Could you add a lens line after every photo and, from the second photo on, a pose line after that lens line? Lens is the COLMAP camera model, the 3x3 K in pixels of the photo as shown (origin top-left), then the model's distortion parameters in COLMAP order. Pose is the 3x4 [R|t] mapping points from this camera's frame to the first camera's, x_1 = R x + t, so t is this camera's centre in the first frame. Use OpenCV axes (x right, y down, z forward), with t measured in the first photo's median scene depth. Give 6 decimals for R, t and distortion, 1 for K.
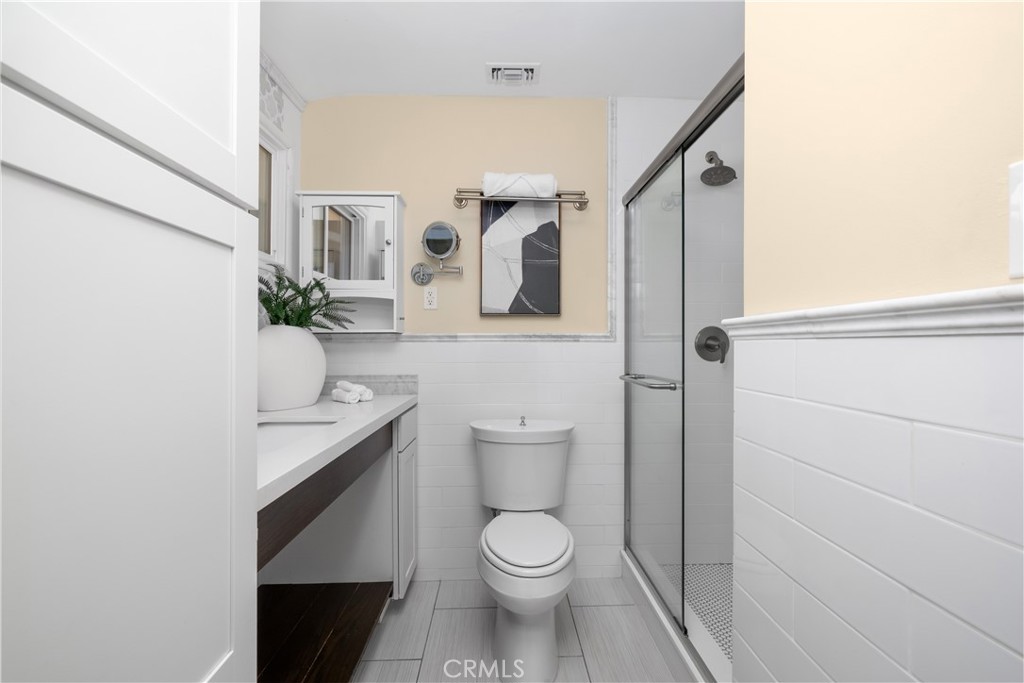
lens RADIAL K [[425.9, 0, 513.5], [0, 425.9, 344.7], [0, 0, 1]] dist [-0.003928, -0.000551]
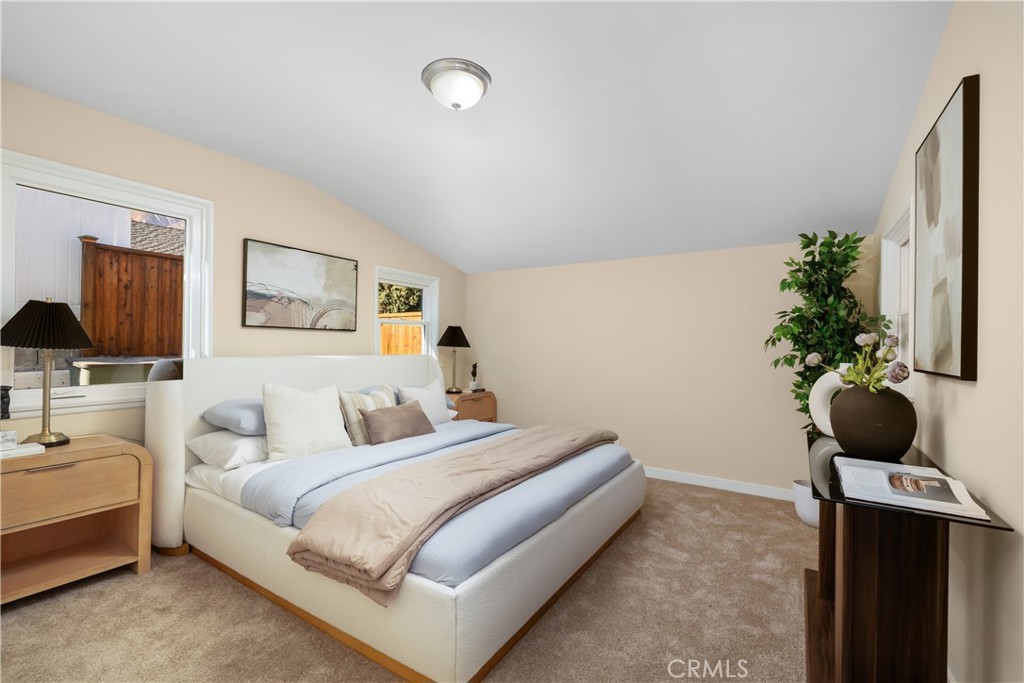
lens RADIAL K [[425.9, 0, 513.5], [0, 425.9, 344.7], [0, 0, 1]] dist [-0.003928, -0.000551]
pose [[-0.540215, -0.009330, -0.841475, 1.072256], [-0.011702, 0.999925, -0.003575, 0.021319], [0.841446, 0.007916, -0.540284, 3.541367]]
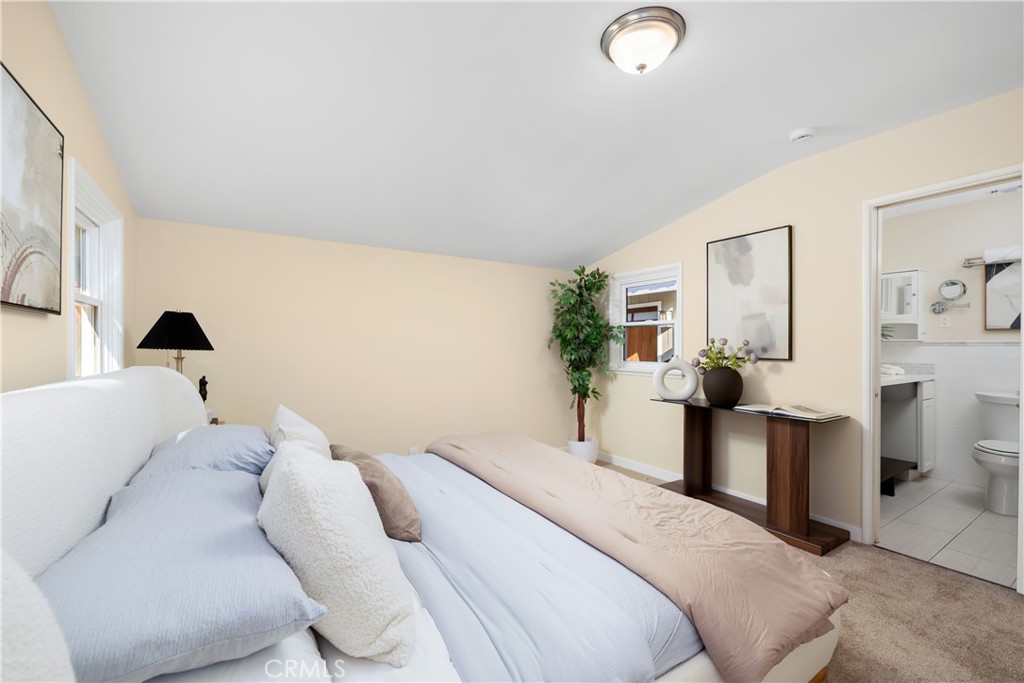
lens RADIAL K [[425.9, 0, 513.5], [0, 425.9, 344.7], [0, 0, 1]] dist [-0.003928, -0.000551]
pose [[0.524383, -0.001360, -0.851482, 0.392048], [-0.001519, 0.999996, -0.002533, -0.004145], [0.851481, 0.002621, 0.524378, -1.558943]]
